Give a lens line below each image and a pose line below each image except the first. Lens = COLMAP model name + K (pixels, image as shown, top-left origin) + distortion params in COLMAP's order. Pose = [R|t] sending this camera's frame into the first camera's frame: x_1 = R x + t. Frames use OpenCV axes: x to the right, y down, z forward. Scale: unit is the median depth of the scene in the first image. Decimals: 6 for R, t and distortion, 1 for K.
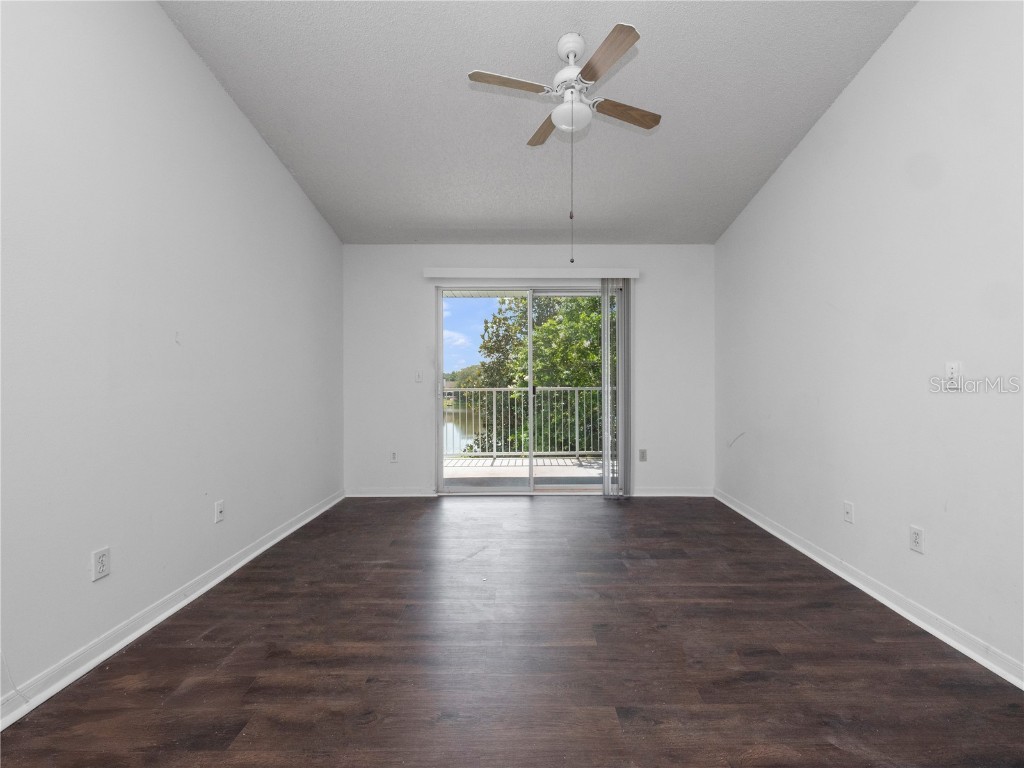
lens RADIAL K [[442.5, 0, 519.3], [0, 442.5, 385.2], [0, 0, 1]] dist [-0.002991, -0.004973]
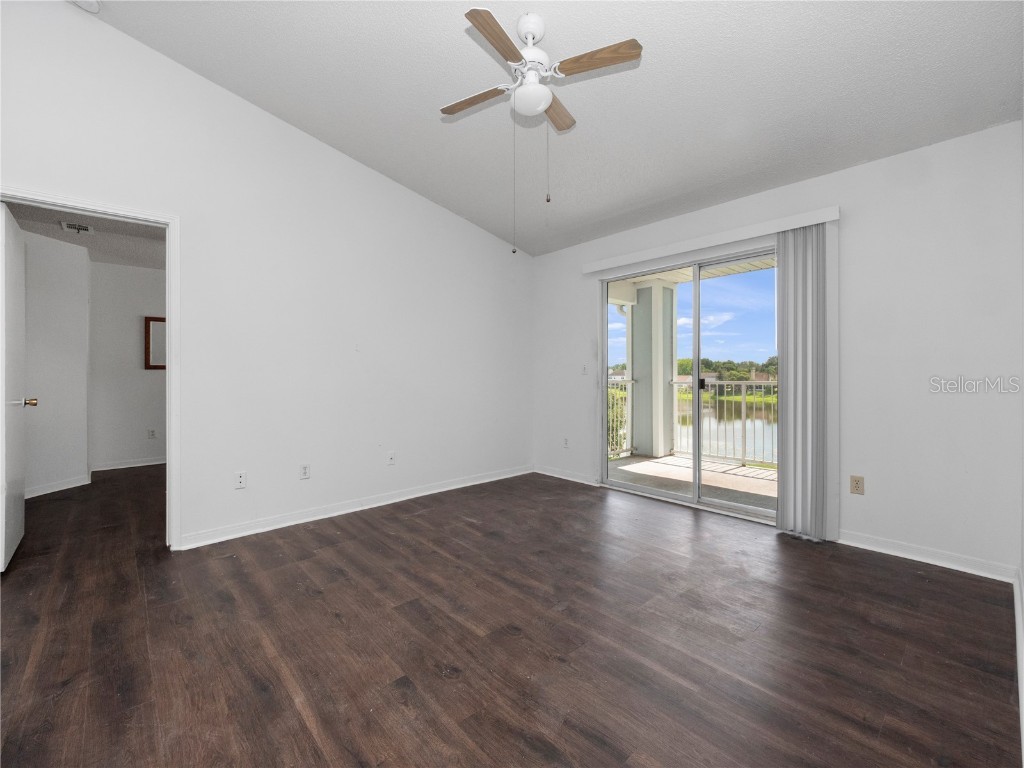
lens RADIAL K [[442.5, 0, 512.7], [0, 442.5, 377.4], [0, 0, 1]] dist [-0.002991, -0.004973]
pose [[0.660968, 0.008024, -0.750371, 0.537516], [-0.008290, 0.999960, 0.003391, -0.001314], [0.750368, 0.003979, 0.661008, 0.216985]]
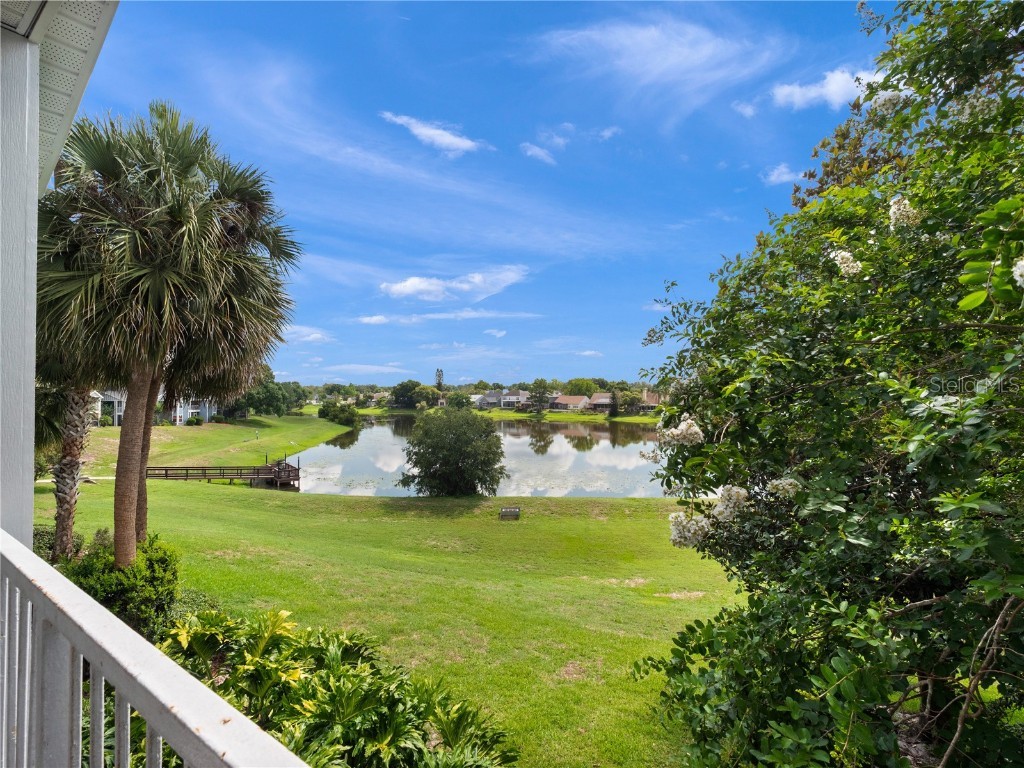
lens RADIAL K [[473.3, 0, 508.6], [0, 473.3, 383.5], [0, 0, 1]] dist [0.000417, -0.003615]
pose [[0.801542, -0.022692, -0.597508, 0.168135], [0.005508, 0.999517, -0.030570, -0.048153], [0.597913, 0.021212, 0.801280, 1.682400]]
